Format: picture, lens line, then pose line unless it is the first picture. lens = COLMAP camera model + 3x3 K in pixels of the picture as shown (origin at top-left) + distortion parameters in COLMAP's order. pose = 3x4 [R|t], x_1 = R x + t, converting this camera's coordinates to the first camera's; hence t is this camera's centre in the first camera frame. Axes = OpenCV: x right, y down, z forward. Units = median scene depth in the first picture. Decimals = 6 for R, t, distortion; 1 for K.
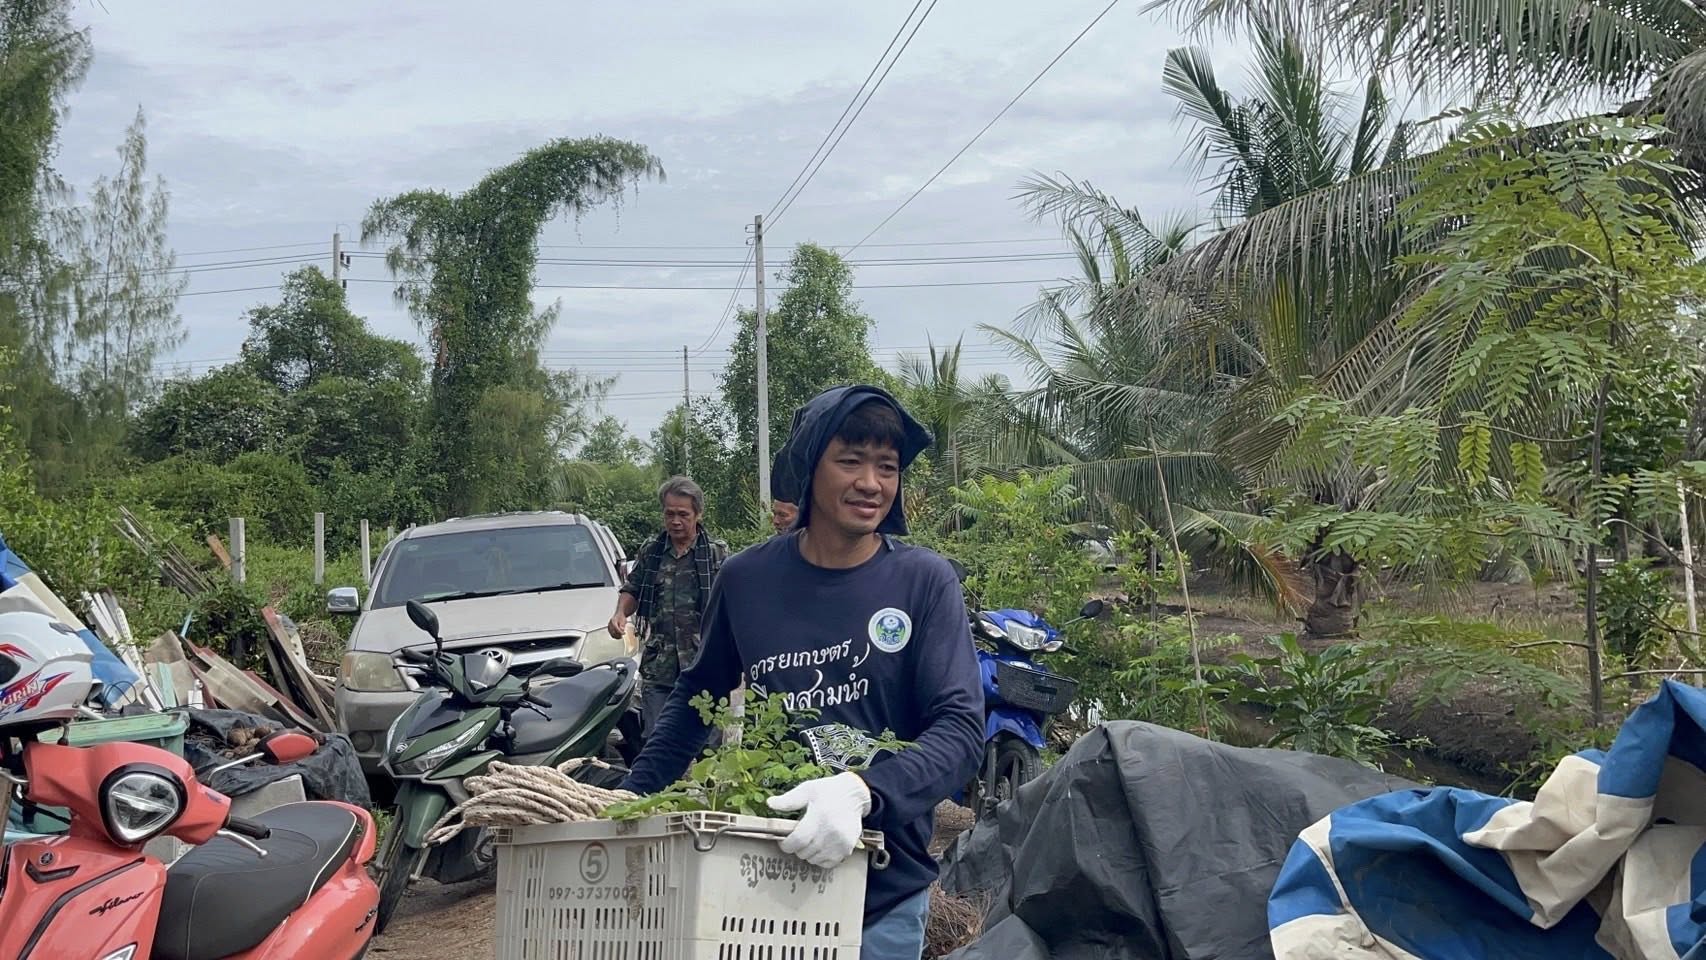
lens RADIAL K [[1382.1, 0, 853.0], [0, 1382.1, 480.0], [0, 0, 1]] dist [0.006081, -0.001654]
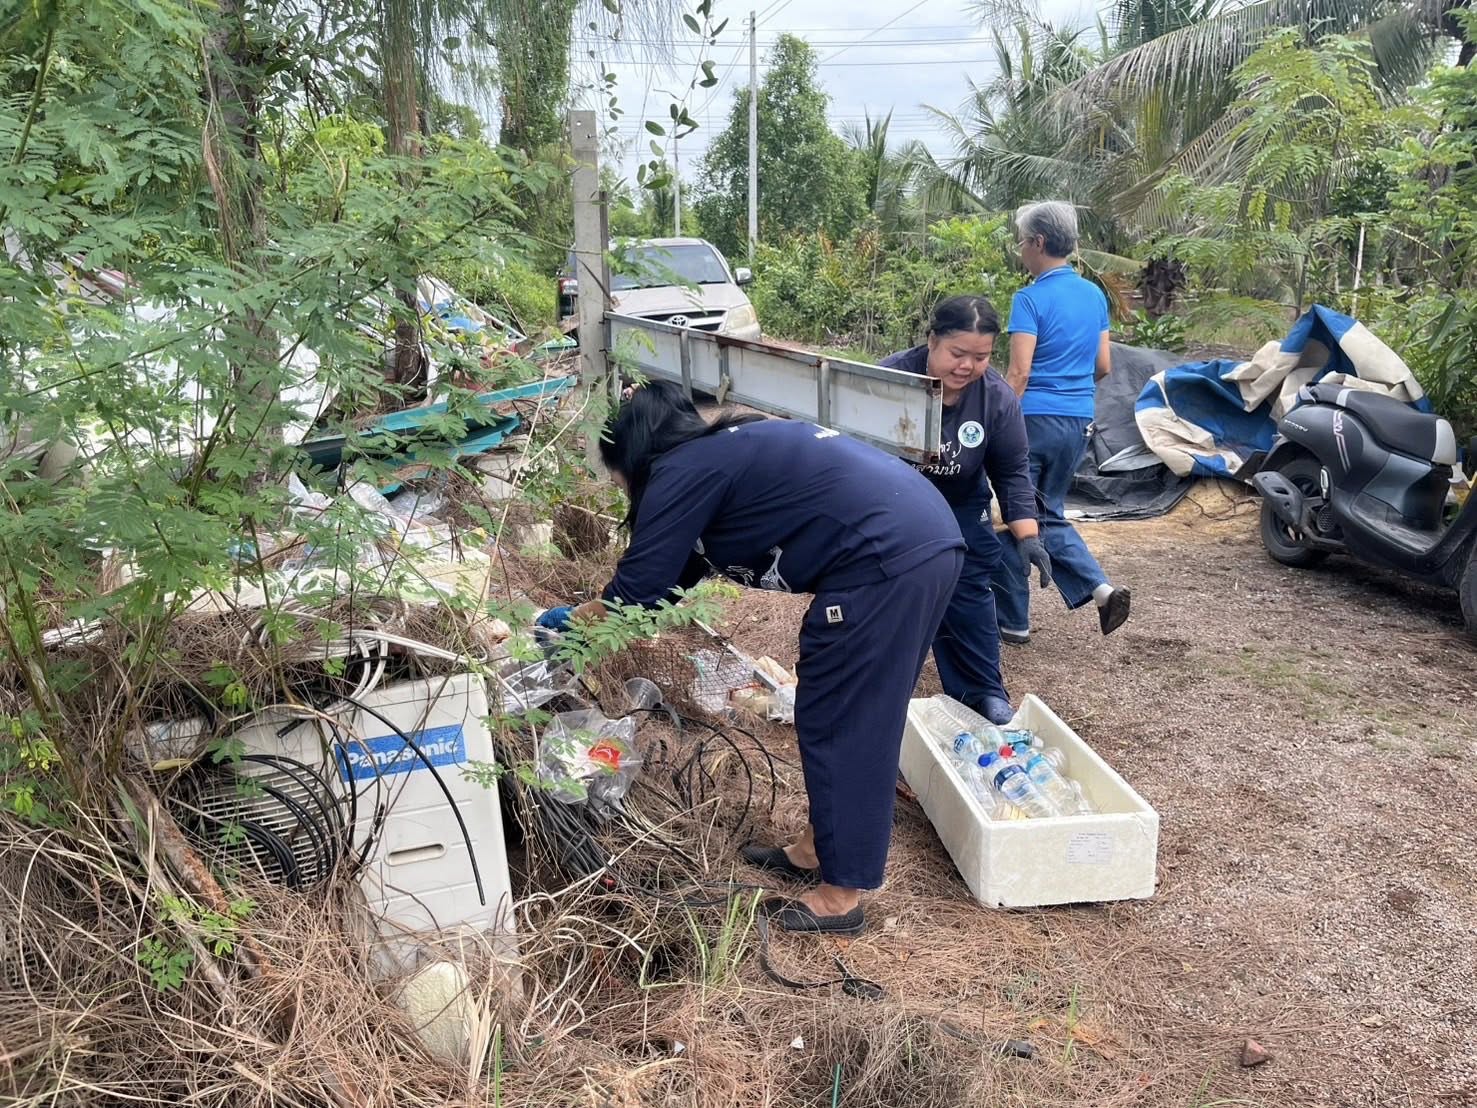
lens RADIAL K [[1092.4, 0, 738.5], [0, 1092.4, 554.0], [0, 0, 1]] dist [0.005439, -0.000509]
pose [[0.999715, 0.021202, -0.010981, -0.075746], [-0.017125, 0.957167, 0.289030, 0.004455], [0.016639, -0.288759, 0.957257, -0.189050]]
